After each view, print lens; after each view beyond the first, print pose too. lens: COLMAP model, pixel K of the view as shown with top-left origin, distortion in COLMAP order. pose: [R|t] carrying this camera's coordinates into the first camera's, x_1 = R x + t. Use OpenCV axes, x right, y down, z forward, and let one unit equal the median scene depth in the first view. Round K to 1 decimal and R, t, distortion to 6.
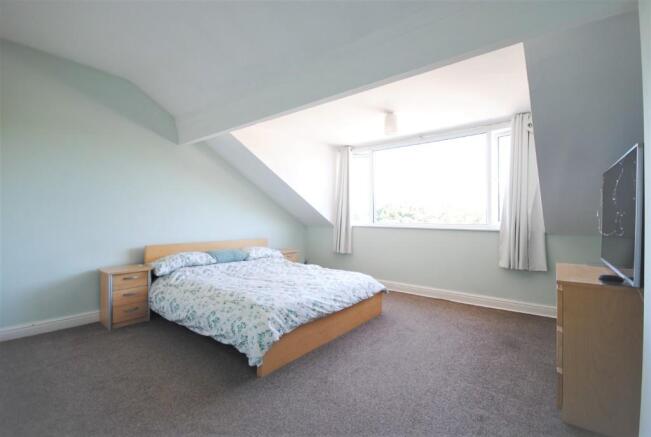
lens RADIAL K [[287.4, 0, 328.5], [0, 287.4, 217.5], [0, 0, 1]] dist [0.008235, -0.009371]
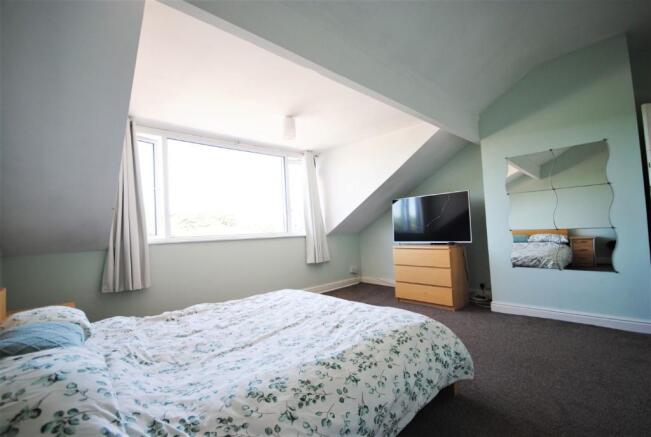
lens RADIAL K [[287.4, 0, 328.5], [0, 287.4, 217.5], [0, 0, 1]] dist [0.008235, -0.009371]
pose [[0.144396, 0.036348, 0.988852, -0.677005], [0.037938, 0.998387, -0.042238, 0.021585], [-0.988792, 0.043614, 0.142784, 0.707998]]
